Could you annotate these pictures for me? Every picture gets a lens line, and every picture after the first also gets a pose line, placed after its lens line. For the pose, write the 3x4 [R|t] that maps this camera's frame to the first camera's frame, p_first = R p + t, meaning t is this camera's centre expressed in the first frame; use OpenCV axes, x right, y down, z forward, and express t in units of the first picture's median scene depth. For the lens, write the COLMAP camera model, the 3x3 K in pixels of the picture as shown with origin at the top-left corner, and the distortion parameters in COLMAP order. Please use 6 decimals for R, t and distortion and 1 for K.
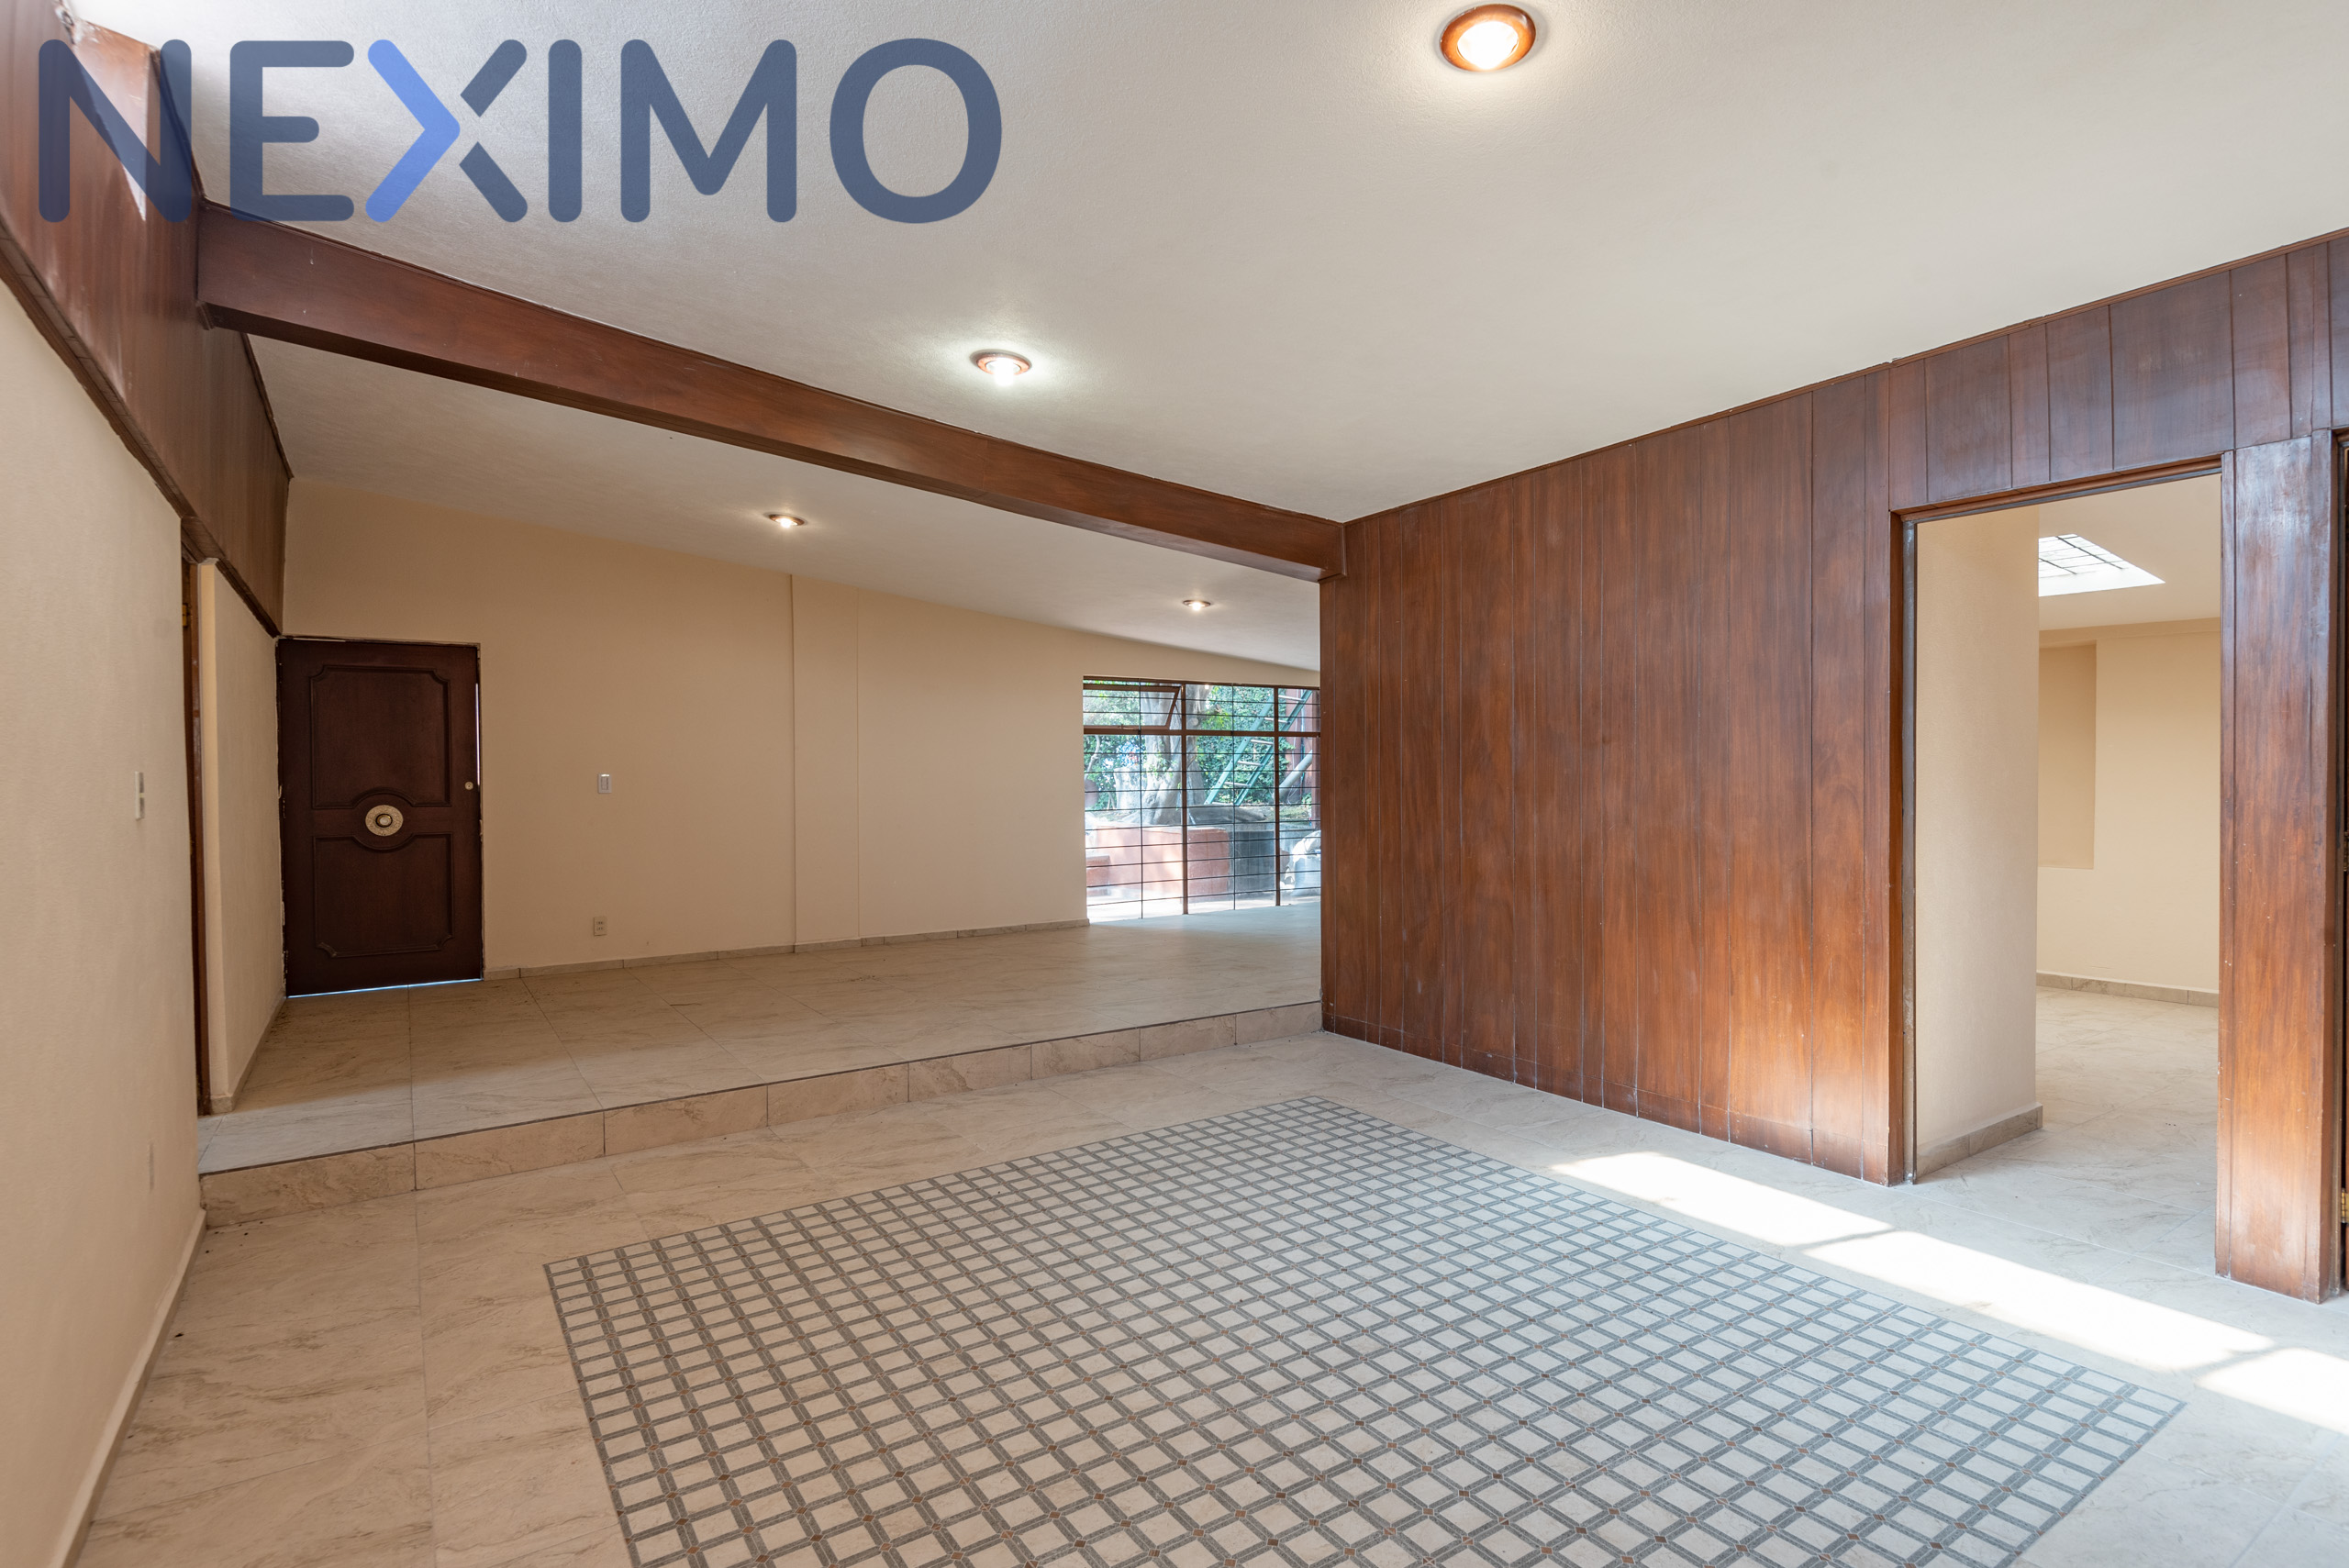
lens RADIAL K [[1150.9, 0, 1172.1], [0, 1150.9, 778.9], [0, 0, 1]] dist [0.023818, -0.013634]
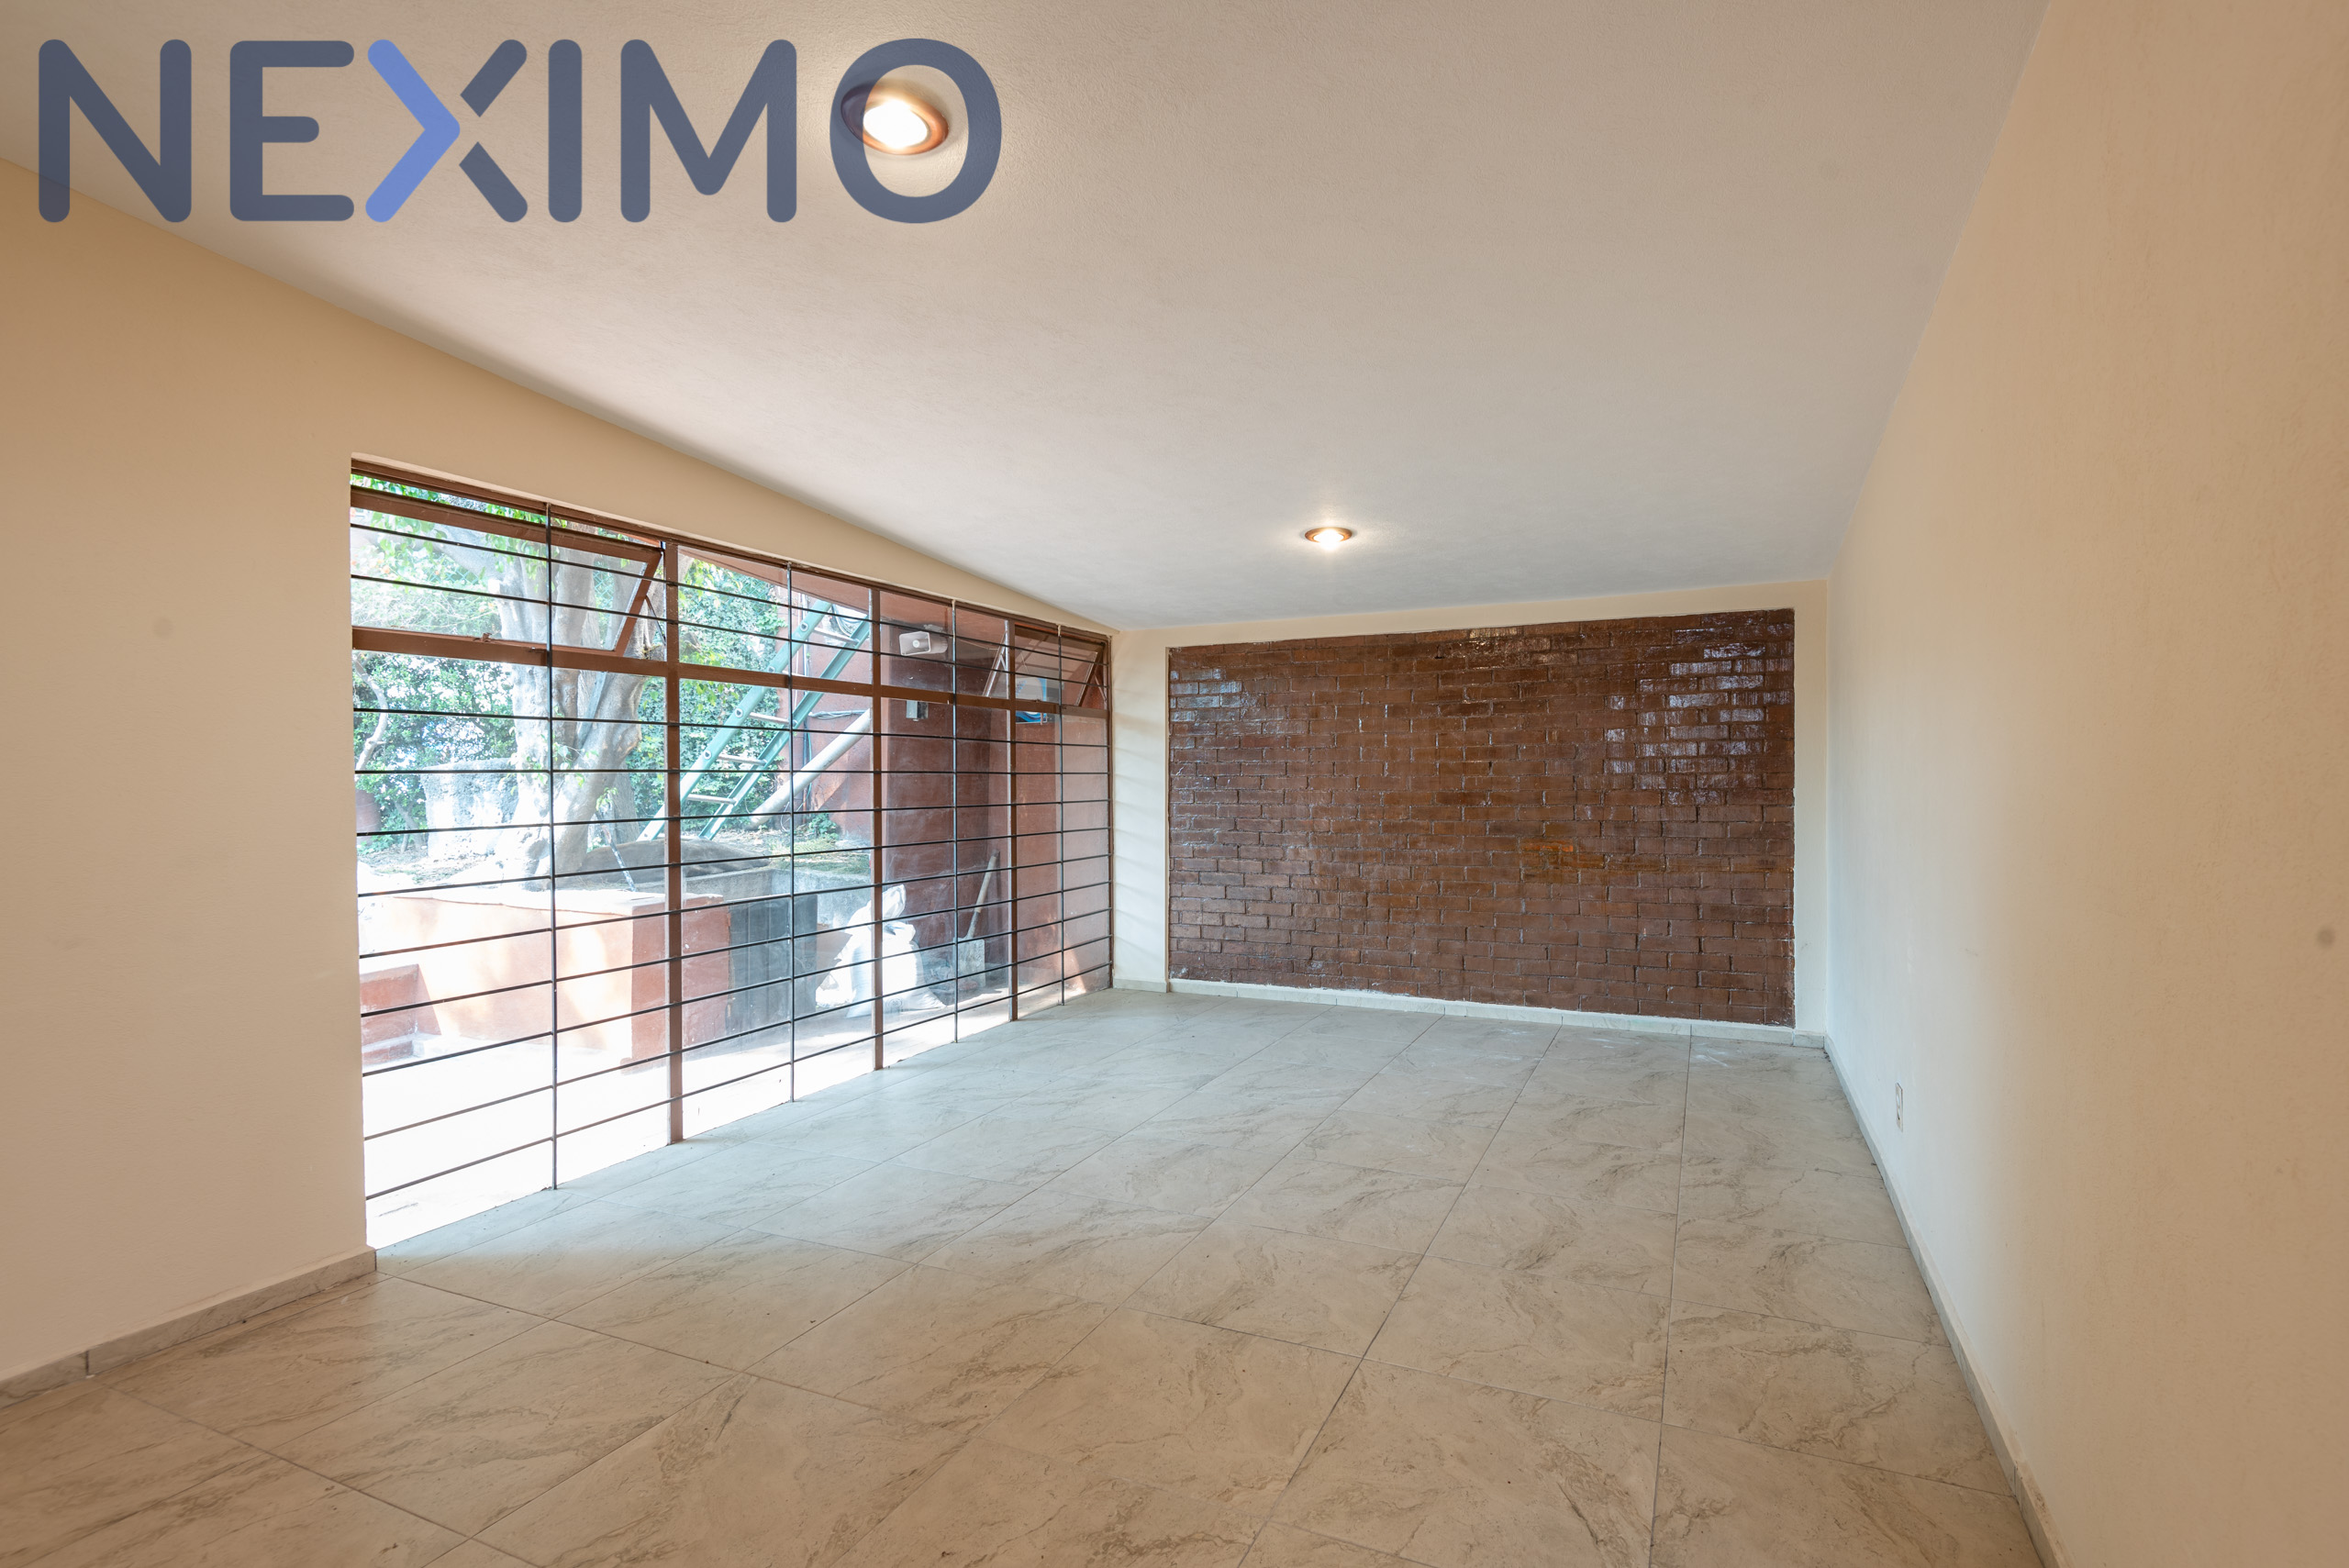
lens RADIAL K [[1150.9, 0, 1173.0], [0, 1150.9, 787.0], [0, 0, 1]] dist [0.023818, -0.013634]
pose [[0.856841, -0.001411, 0.515578, -0.045418], [-0.000160, 0.999995, 0.003002, -0.001755], [-0.515580, -0.002655, 0.856837, 0.579798]]
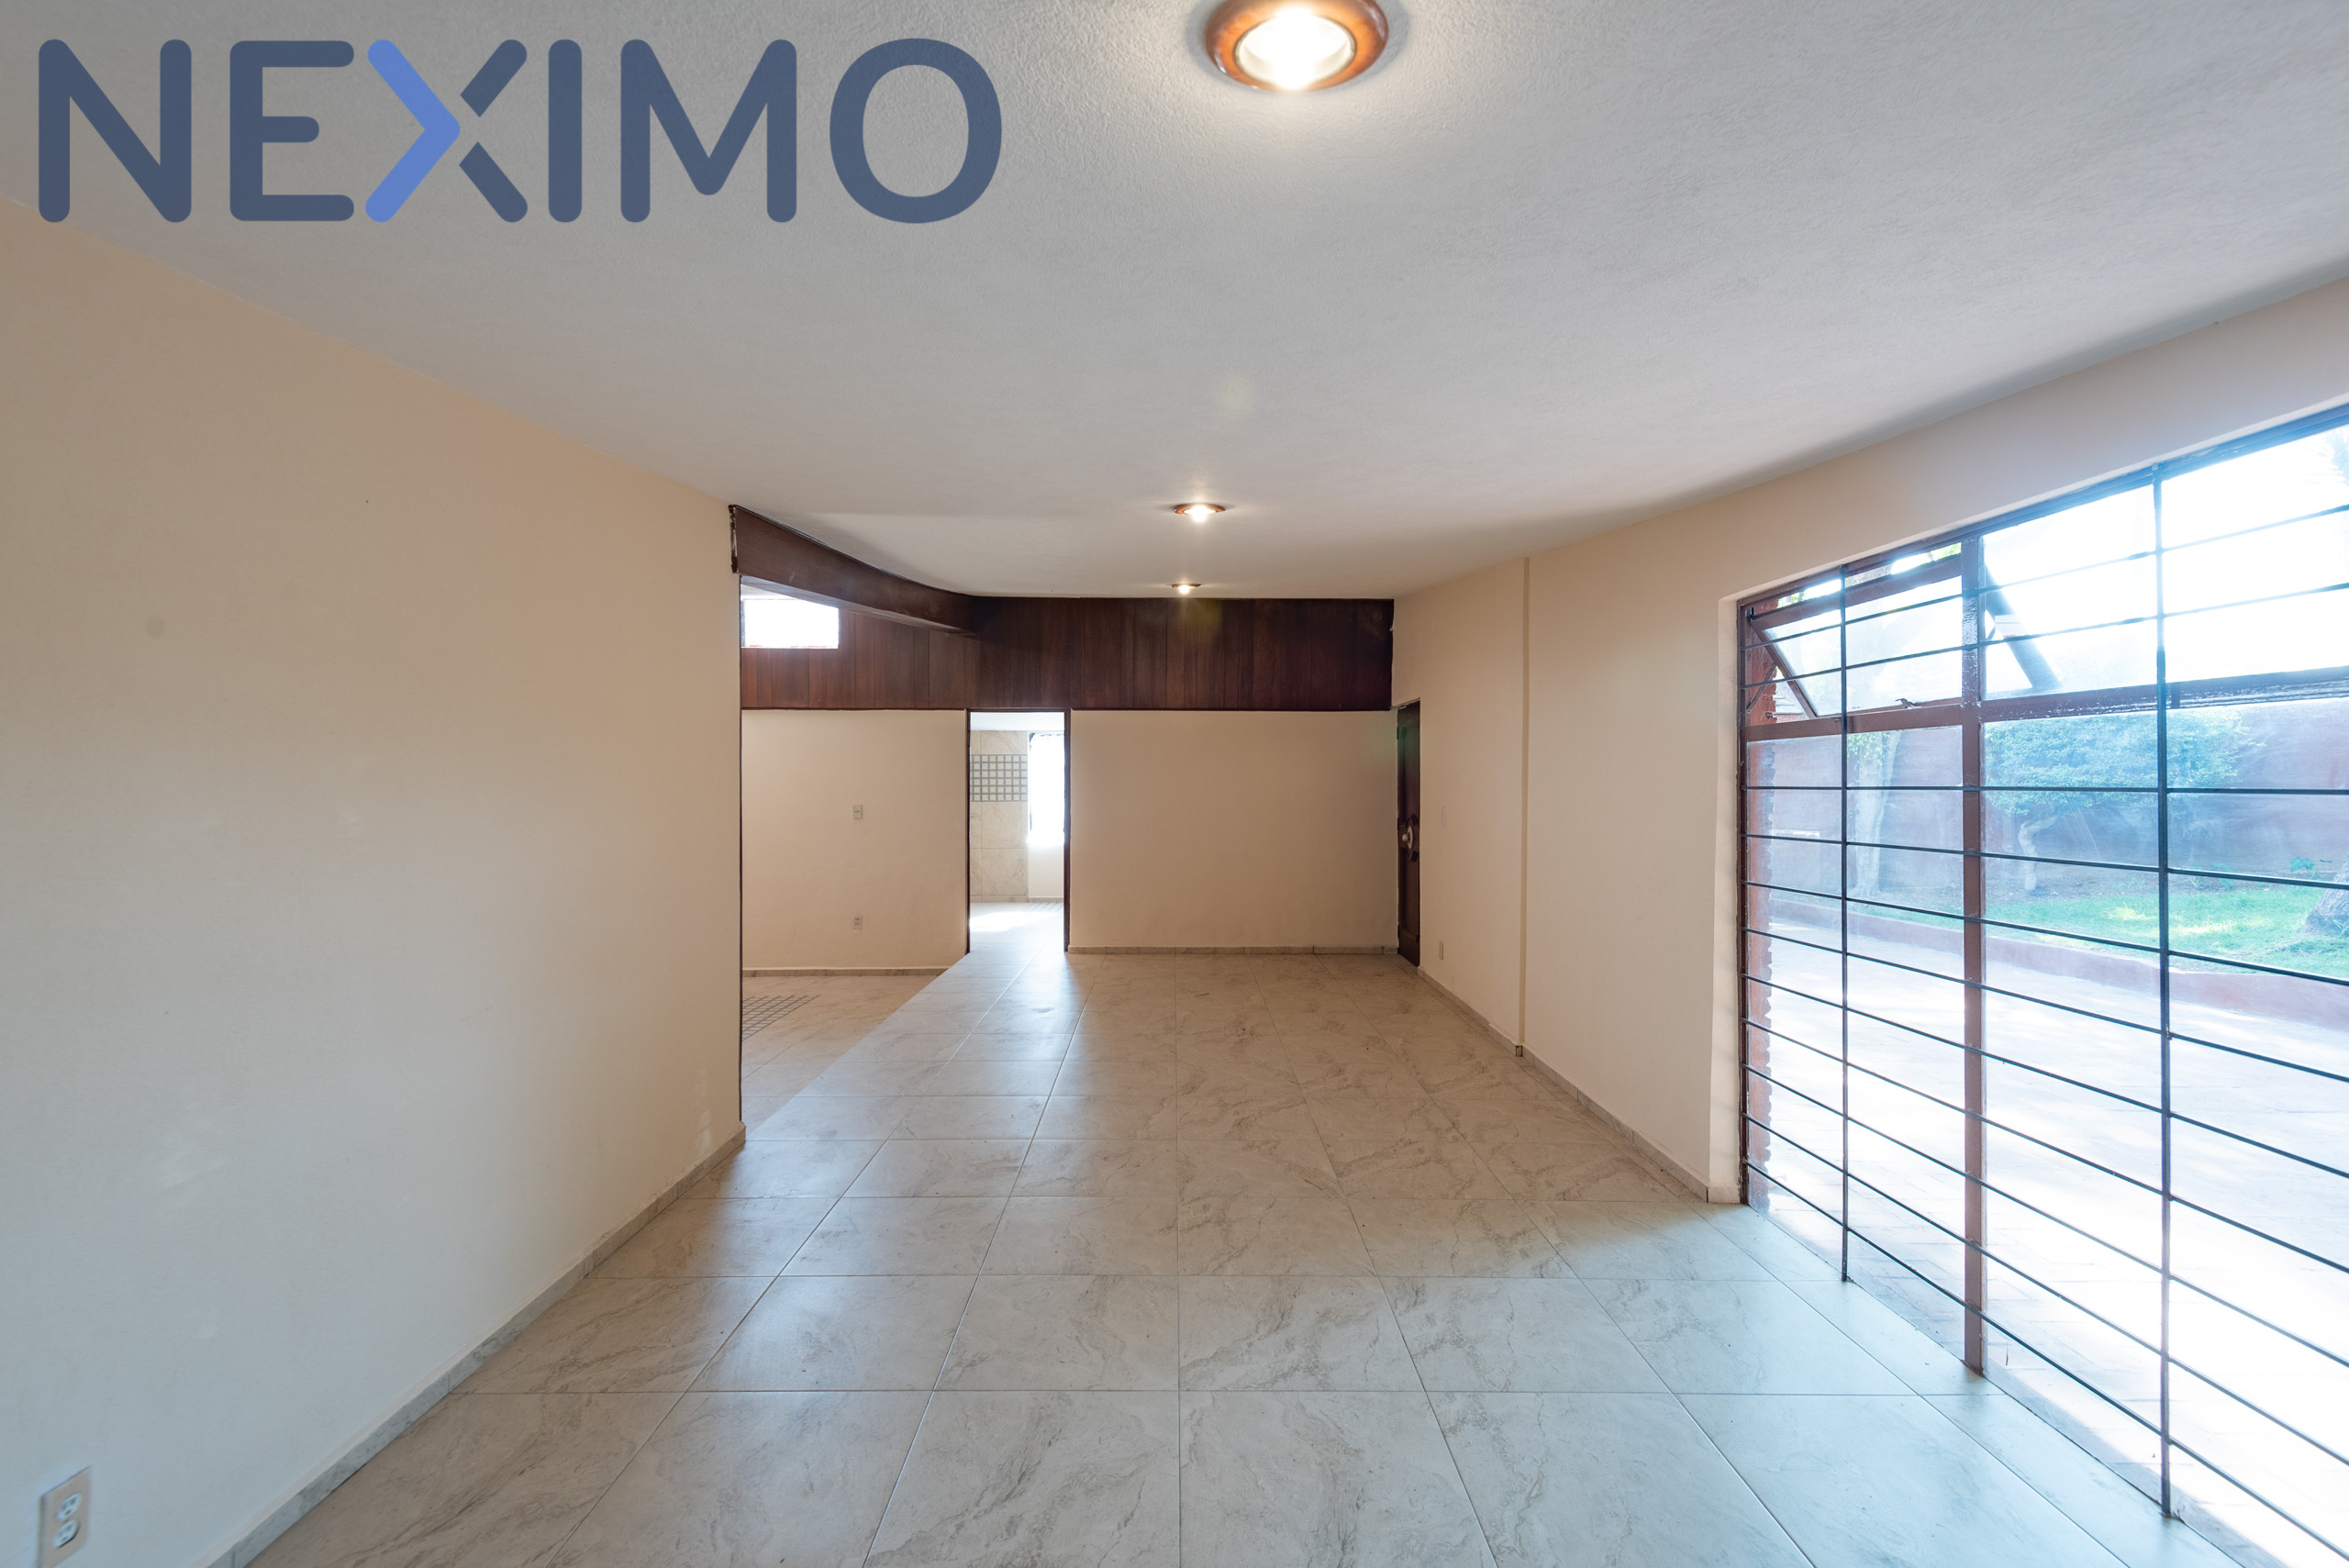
lens RADIAL K [[1081.4, 0, 1183.8], [0, 1081.4, 777.7], [0, 0, 1]] dist [0.026764, -0.012437]
pose [[-0.554570, 0.003891, -0.832128, 0.329403], [0.001468, 0.999992, 0.003698, -0.025210], [0.832136, 0.000830, -0.554571, 0.977525]]
